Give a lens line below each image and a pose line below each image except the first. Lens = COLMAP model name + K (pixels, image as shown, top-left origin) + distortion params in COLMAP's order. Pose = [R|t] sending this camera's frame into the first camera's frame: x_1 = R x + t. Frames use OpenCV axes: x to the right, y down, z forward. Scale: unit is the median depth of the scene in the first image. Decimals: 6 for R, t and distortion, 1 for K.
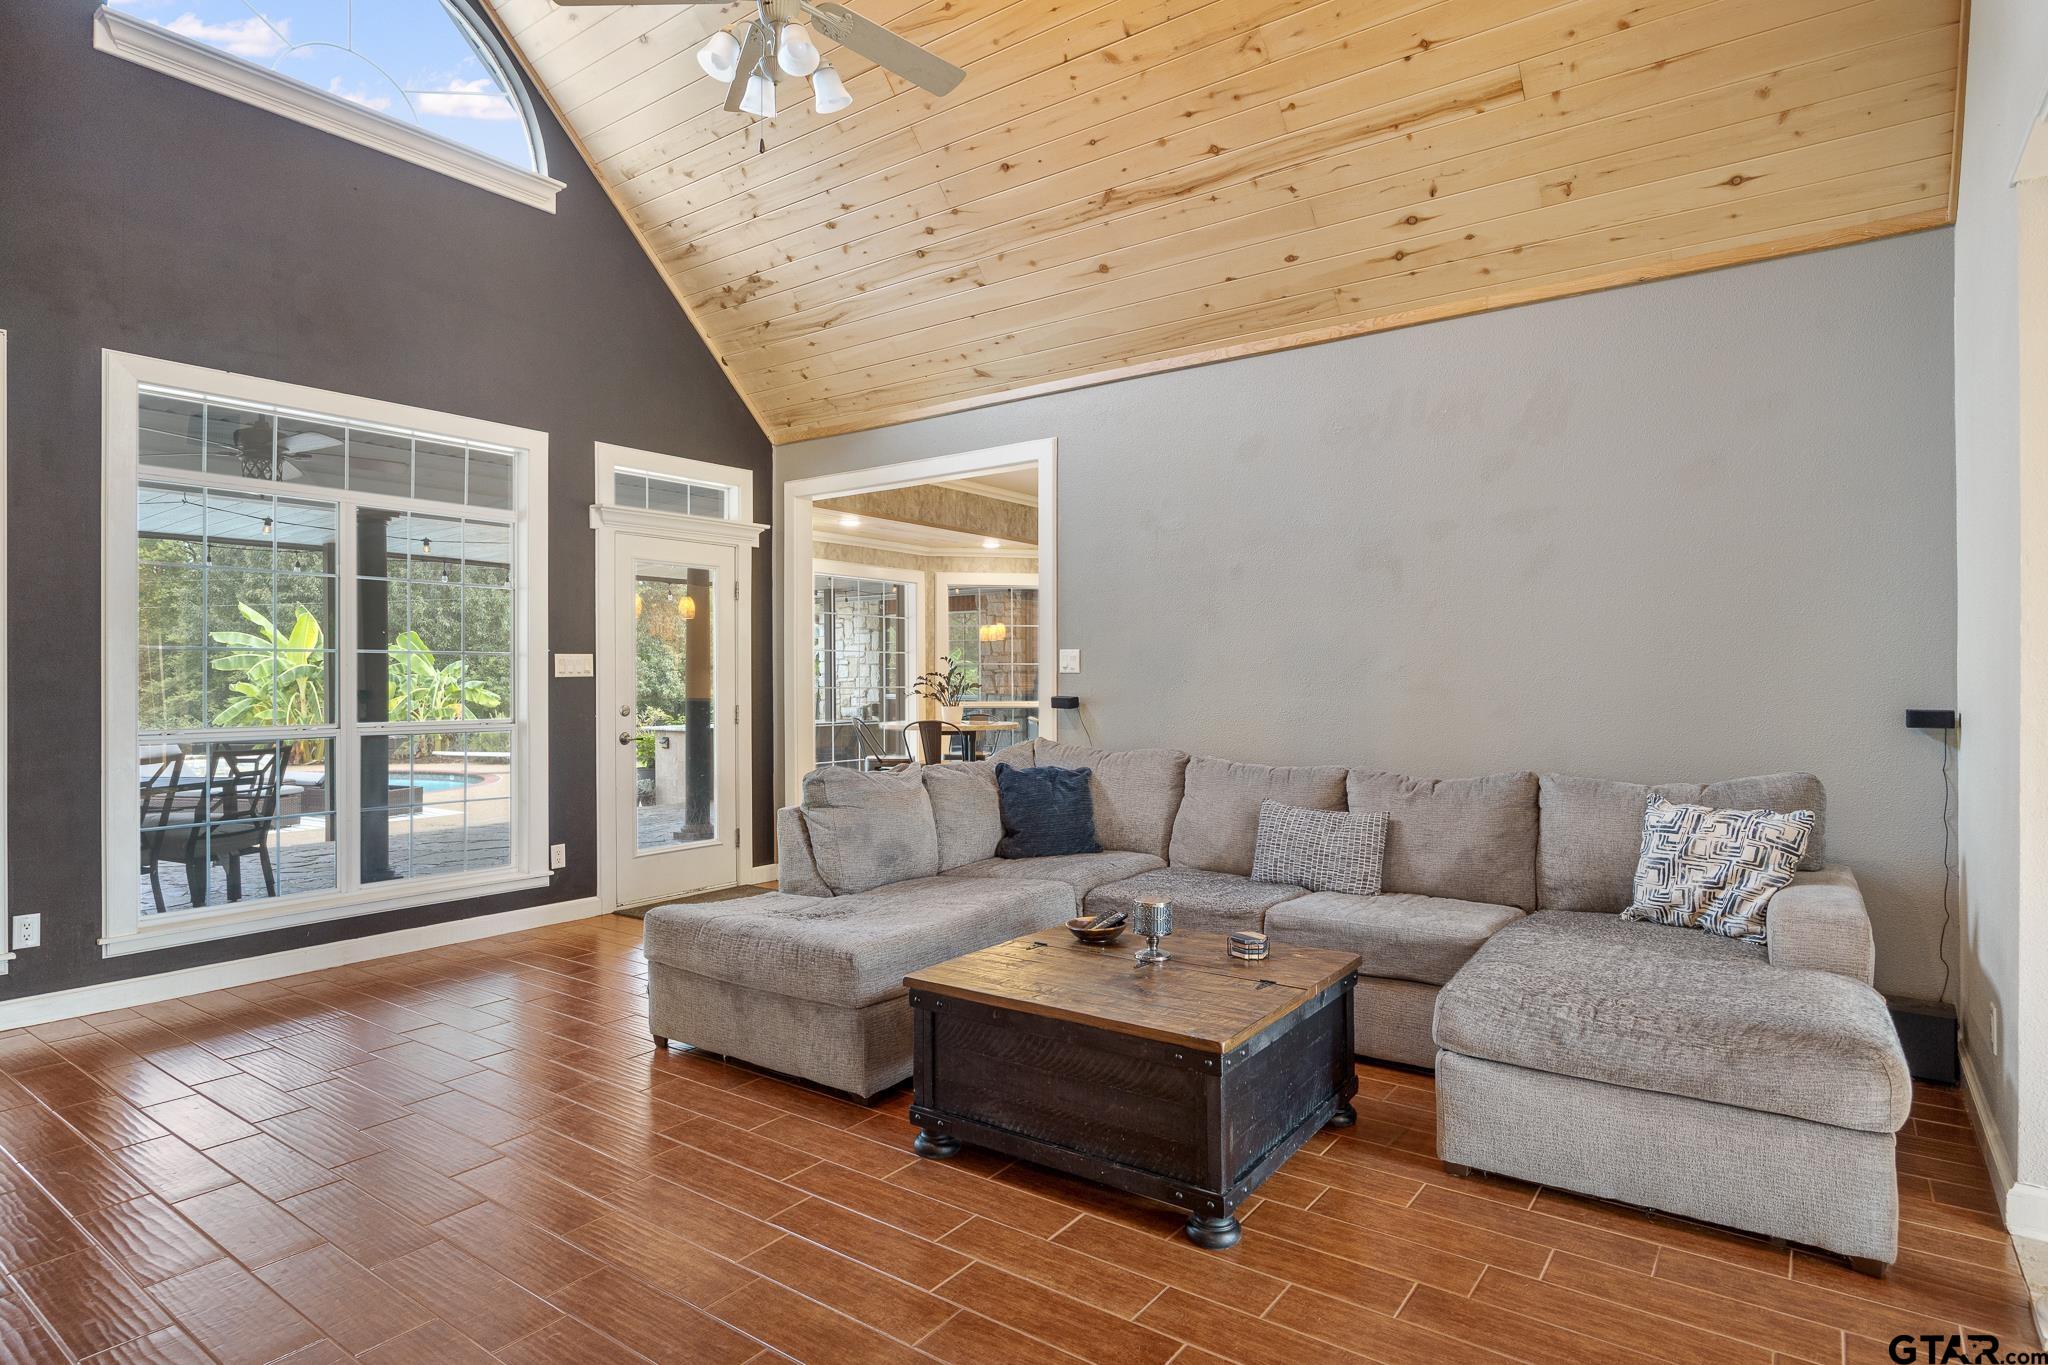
lens RADIAL K [[1049.3, 0, 1020.9], [0, 1049.3, 683.2], [0, 0, 1]] dist [-0.000149, -0.000259]
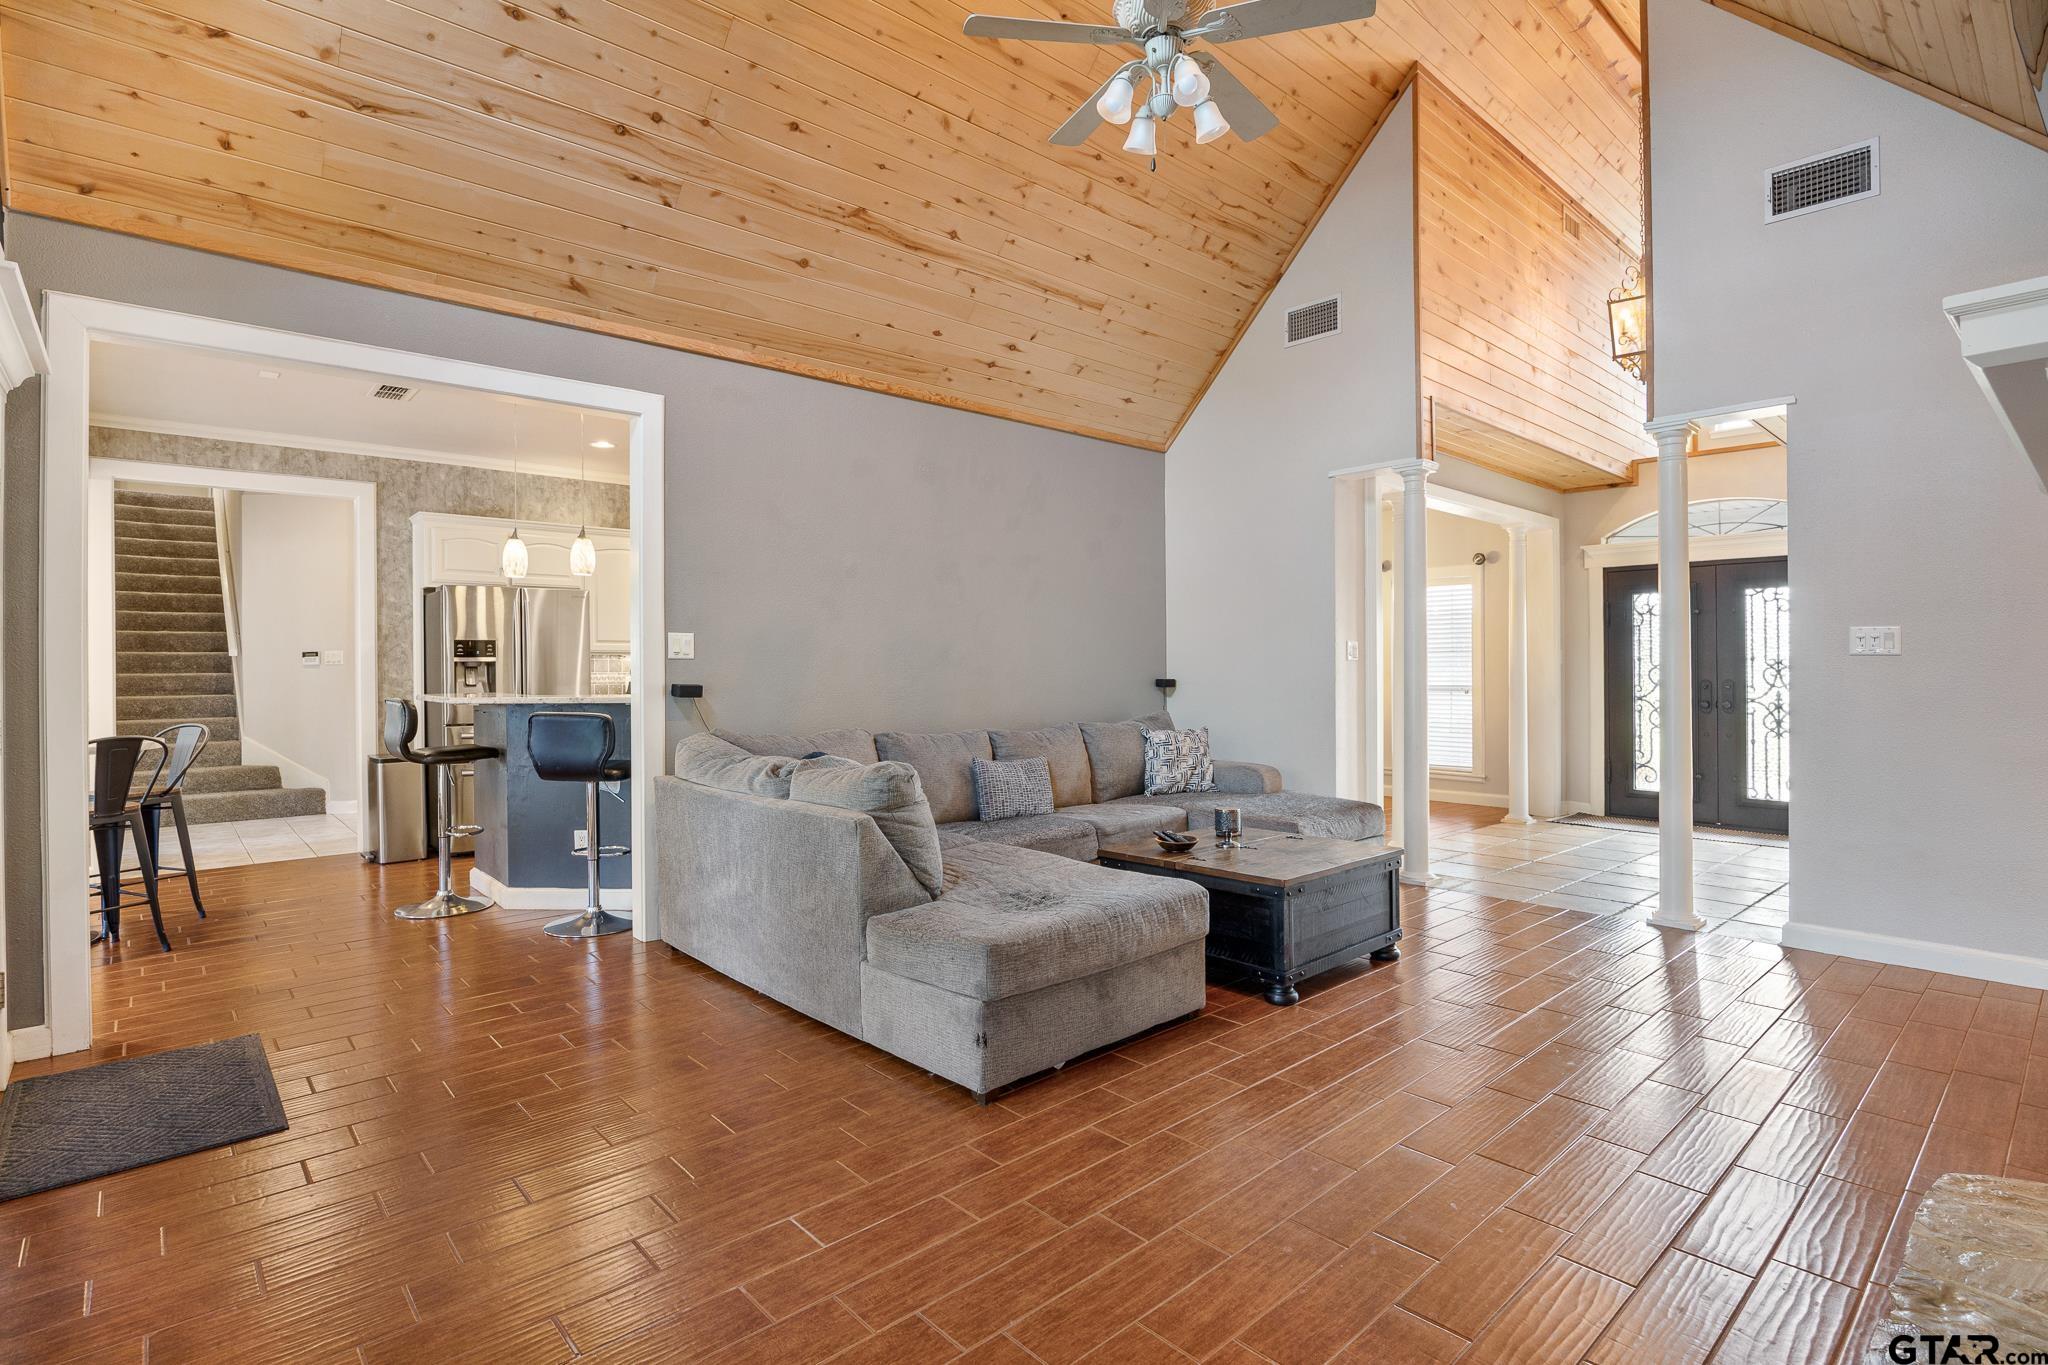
lens RADIAL K [[982.5, 0, 1021.1], [0, 982.5, 665.2], [0, 0, 1]] dist [-0.005046, -0.000611]
pose [[0.233348, -0.002369, 0.972390, -0.993690], [0.005963, 0.999982, 0.001005, -0.004852], [-0.972375, 0.005564, 0.233358, 0.712760]]
